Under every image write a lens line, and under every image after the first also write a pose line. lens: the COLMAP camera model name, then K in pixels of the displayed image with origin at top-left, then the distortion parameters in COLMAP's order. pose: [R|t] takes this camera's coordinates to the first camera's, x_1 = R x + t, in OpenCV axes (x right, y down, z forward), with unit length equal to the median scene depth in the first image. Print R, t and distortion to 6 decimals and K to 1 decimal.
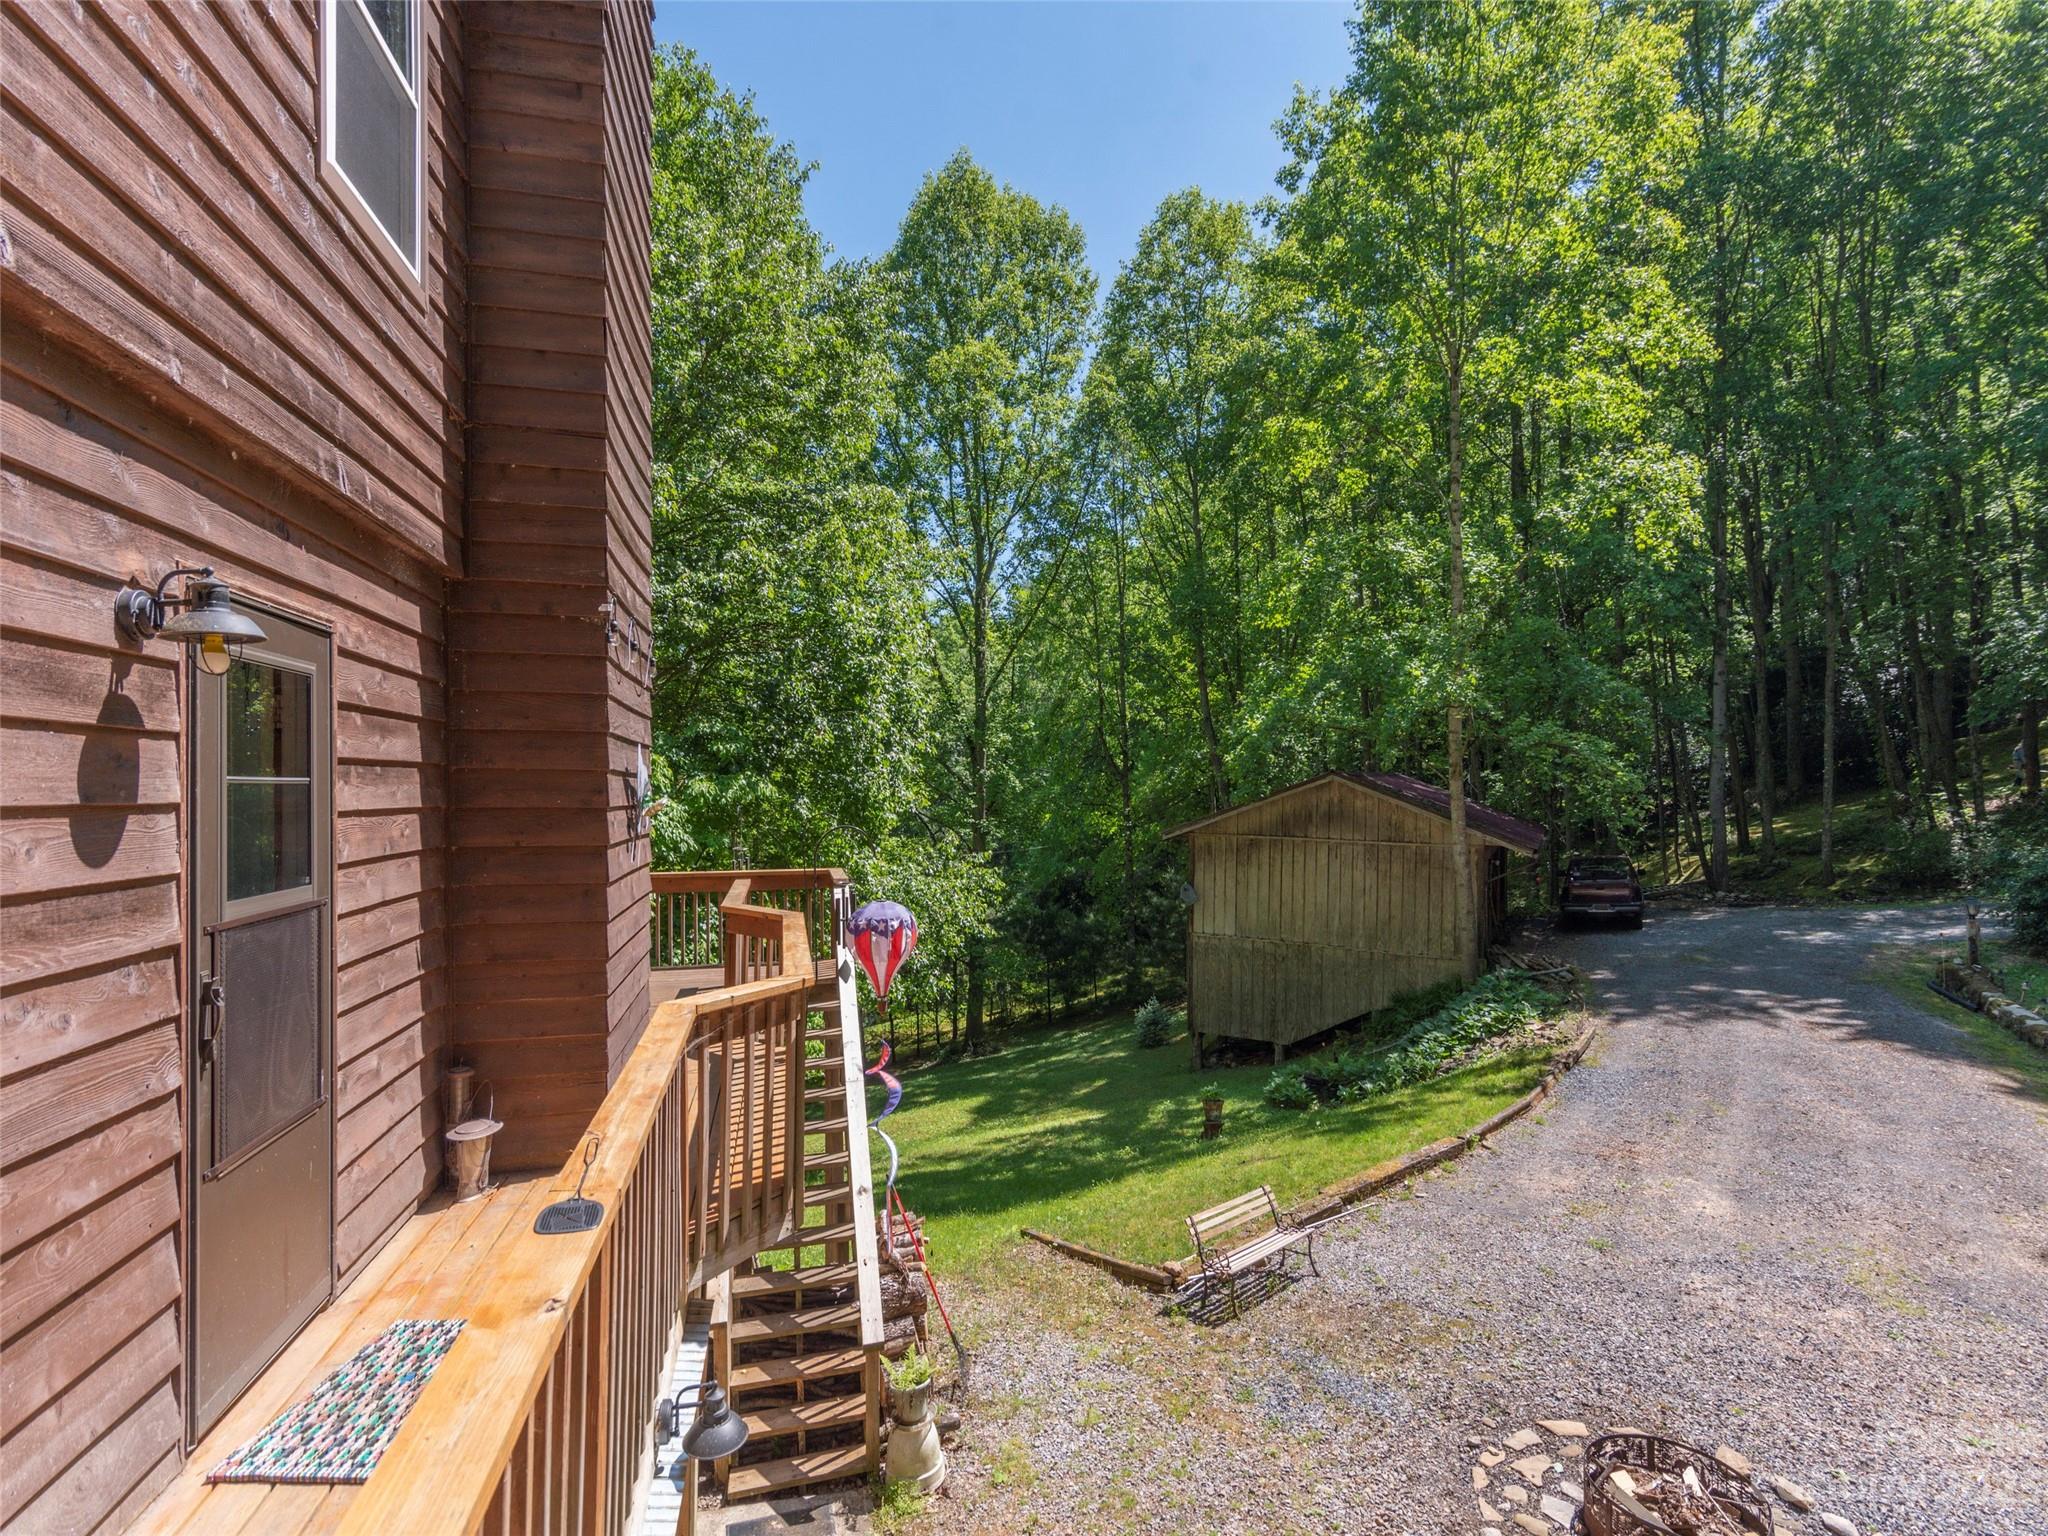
lens RADIAL K [[1024.5, 0, 1053.8], [0, 1024.5, 793.8], [0, 0, 1]] dist [0.015535, -0.005215]
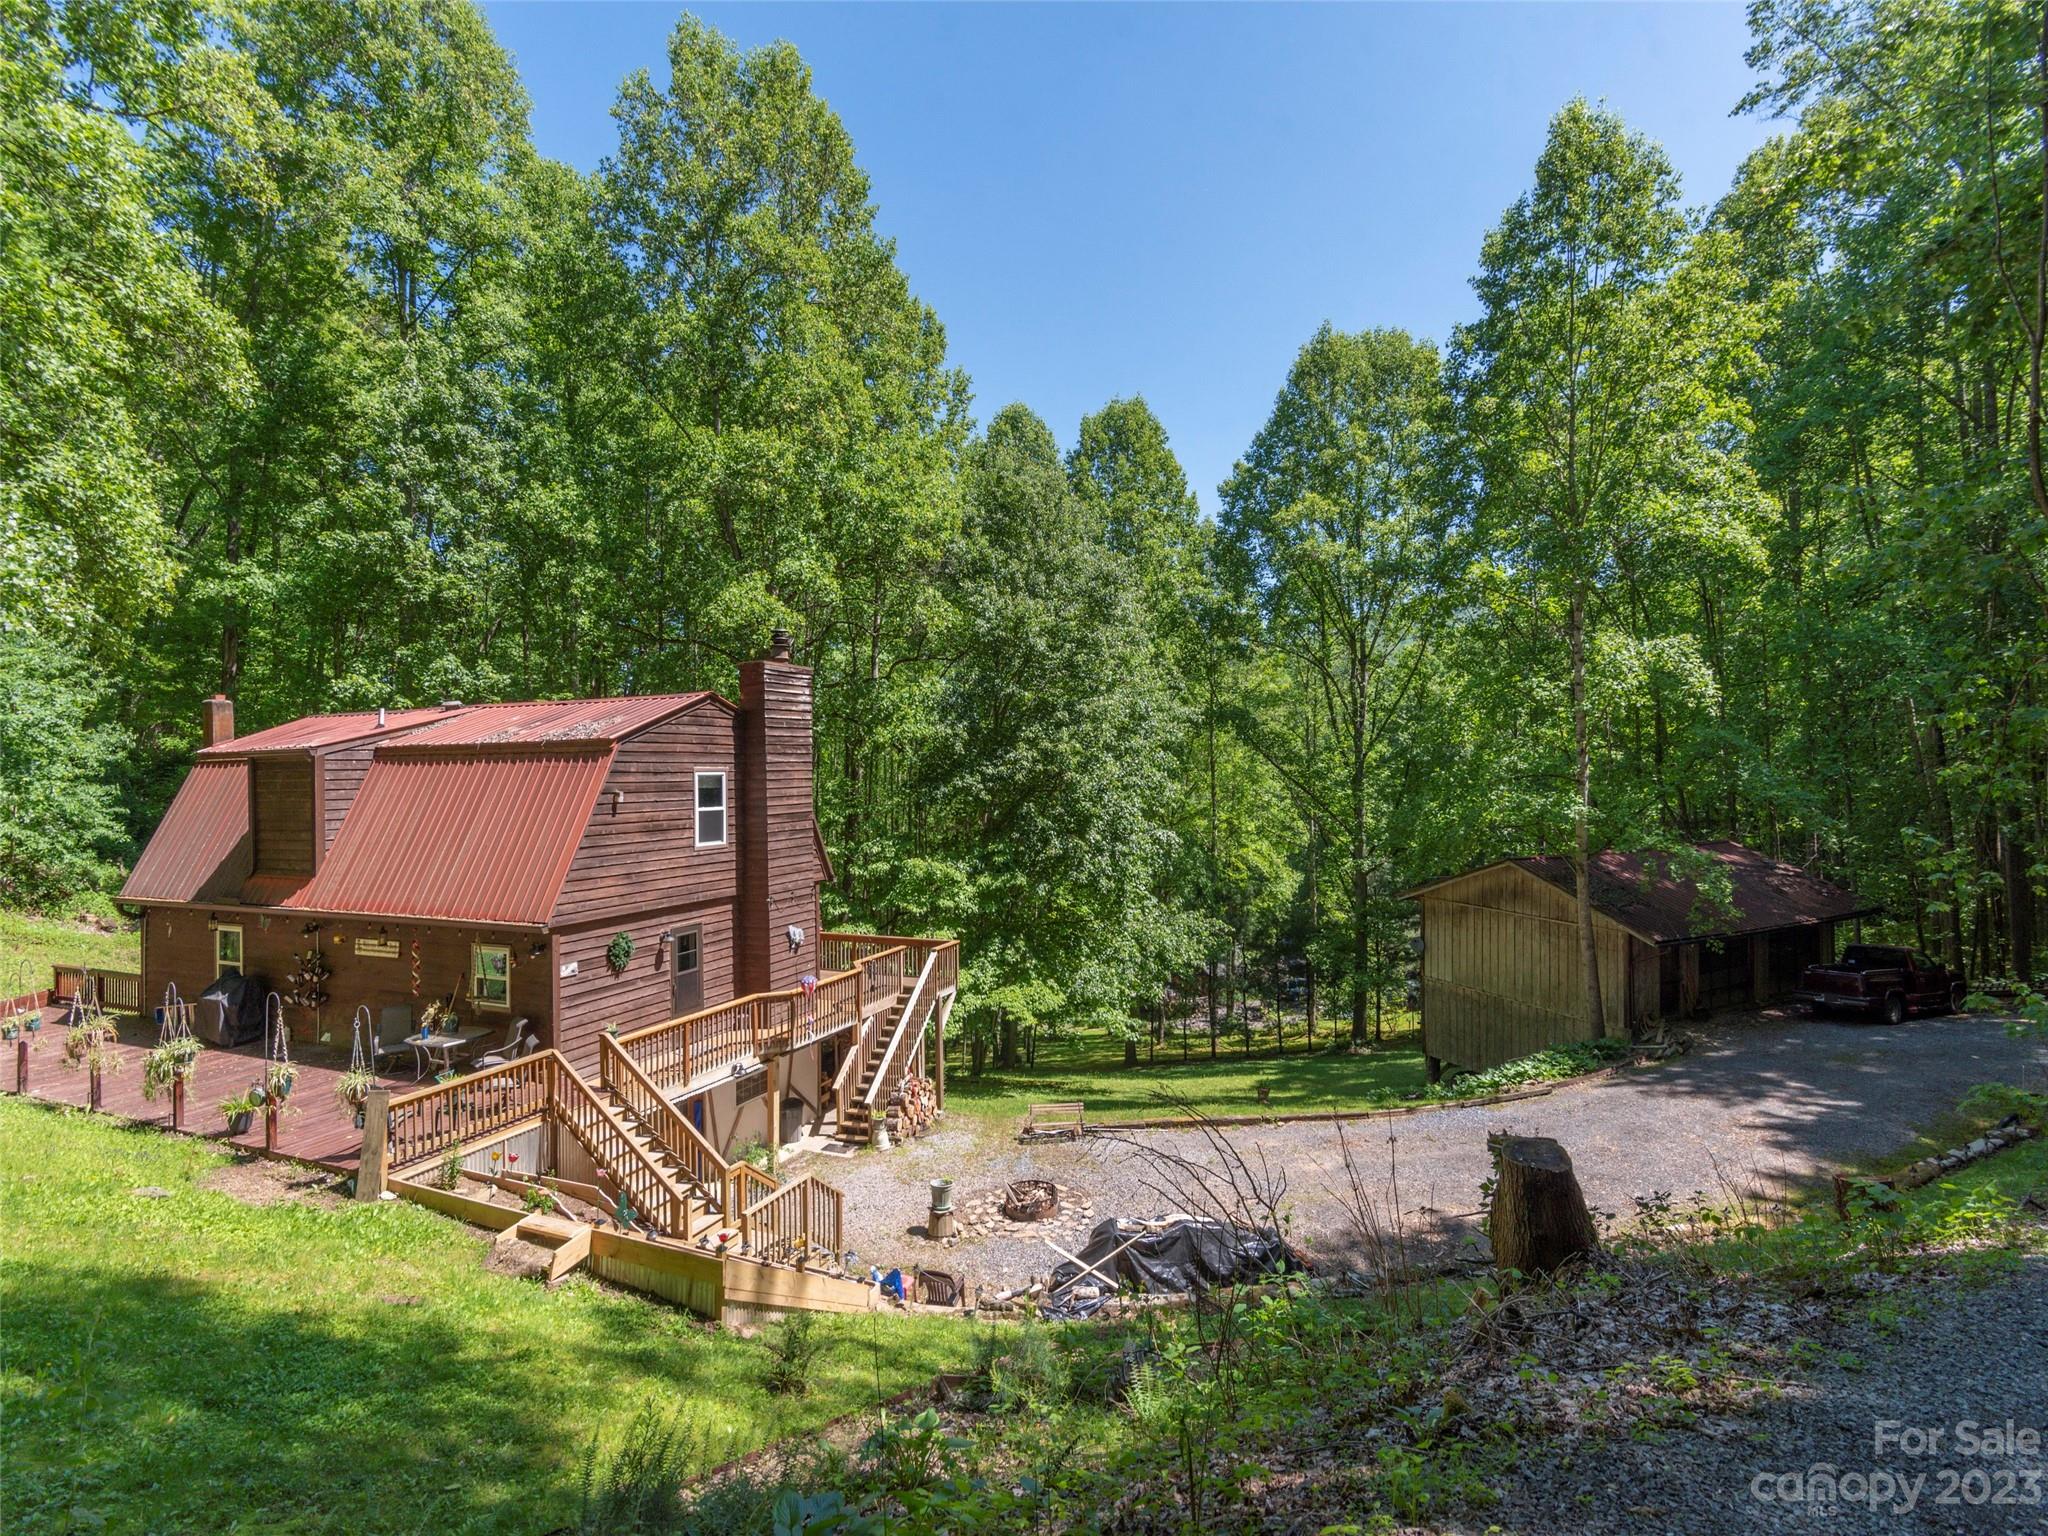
lens RADIAL K [[1024.5, 0, 1039.0], [0, 1024.5, 766.1], [0, 0, 1]] dist [0.015535, -0.005215]
pose [[0.794682, -0.010350, -0.606937, 3.212267], [0.012322, 0.999924, -0.000918, -0.754901], [0.606900, -0.006750, 0.794749, -1.800018]]
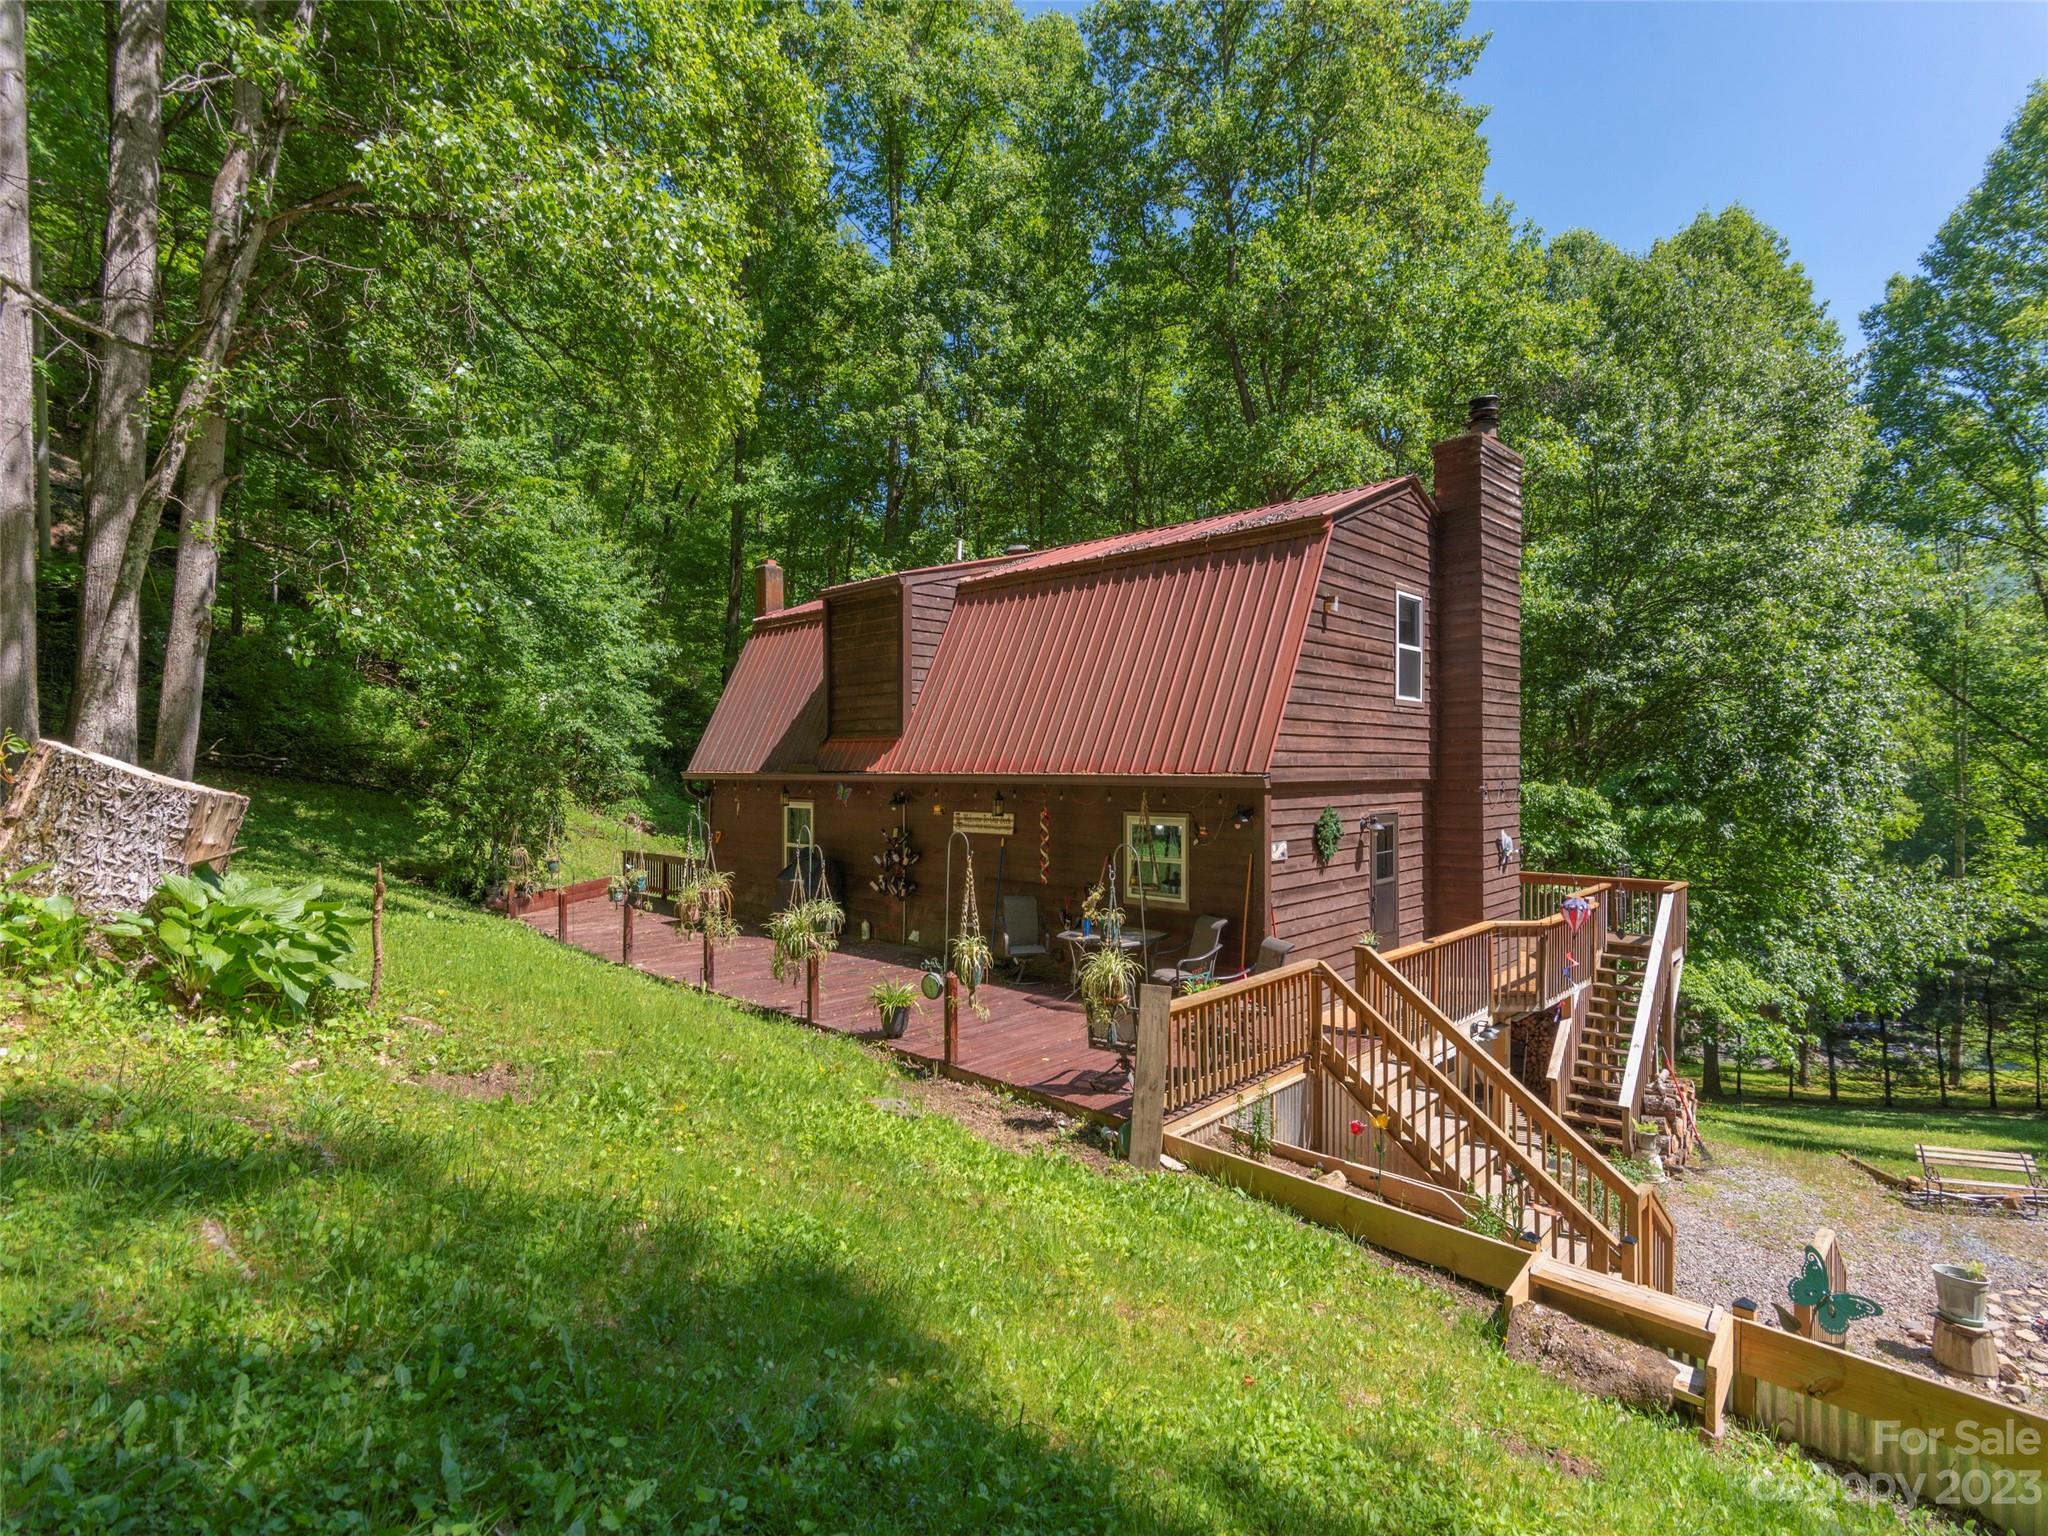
lens RADIAL K [[1024.5, 0, 1012.9], [0, 1024.5, 761.2], [0, 0, 1]] dist [0.015535, -0.005215]
pose [[0.540327, -0.001605, -0.841454, 1.348913], [-0.001154, 0.999996, -0.002648, -0.255499], [0.841454, 0.002402, 0.540323, -1.762411]]
